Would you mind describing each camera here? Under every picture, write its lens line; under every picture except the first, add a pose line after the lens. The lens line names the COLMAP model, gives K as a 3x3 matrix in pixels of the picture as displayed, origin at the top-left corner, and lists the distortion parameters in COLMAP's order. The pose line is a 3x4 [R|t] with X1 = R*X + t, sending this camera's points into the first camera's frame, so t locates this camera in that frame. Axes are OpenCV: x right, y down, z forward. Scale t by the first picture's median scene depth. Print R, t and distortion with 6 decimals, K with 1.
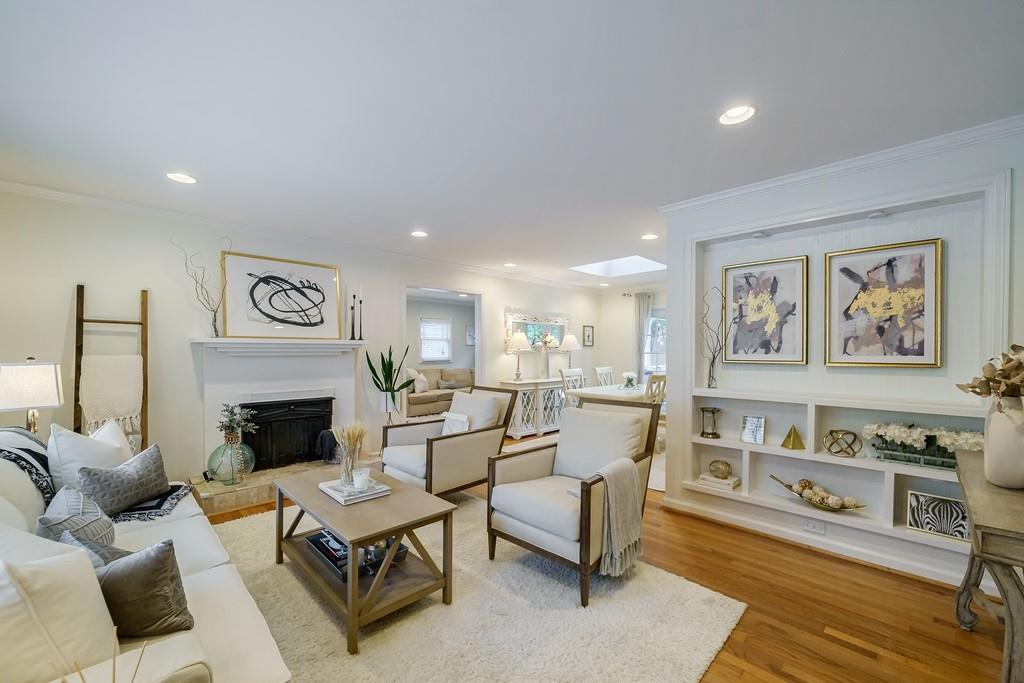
lens RADIAL K [[406.1, 0, 506.1], [0, 406.1, 354.6], [0, 0, 1]] dist [-0.001580, -0.000020]
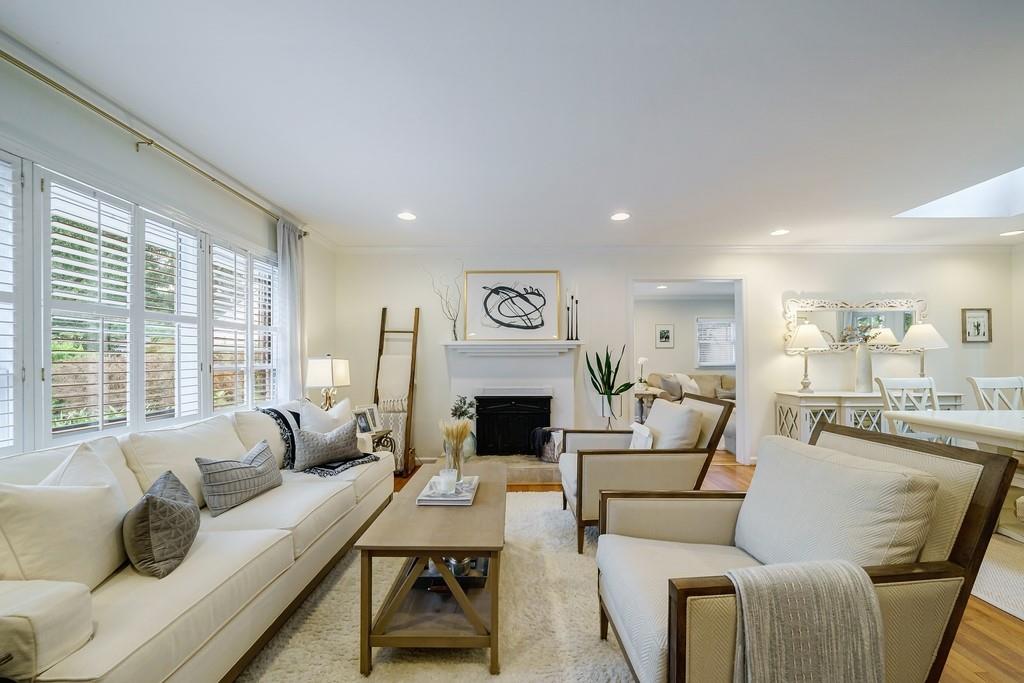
lens RADIAL K [[378.3, 0, 517.7], [0, 378.3, 355.3], [0, 0, 1]] dist [-0.004006, -0.000134]
pose [[0.721636, -0.010700, -0.692190, 0.185634], [-0.002690, 0.999830, -0.018260, 0.018851], [0.692267, 0.015038, 0.721484, 0.252763]]
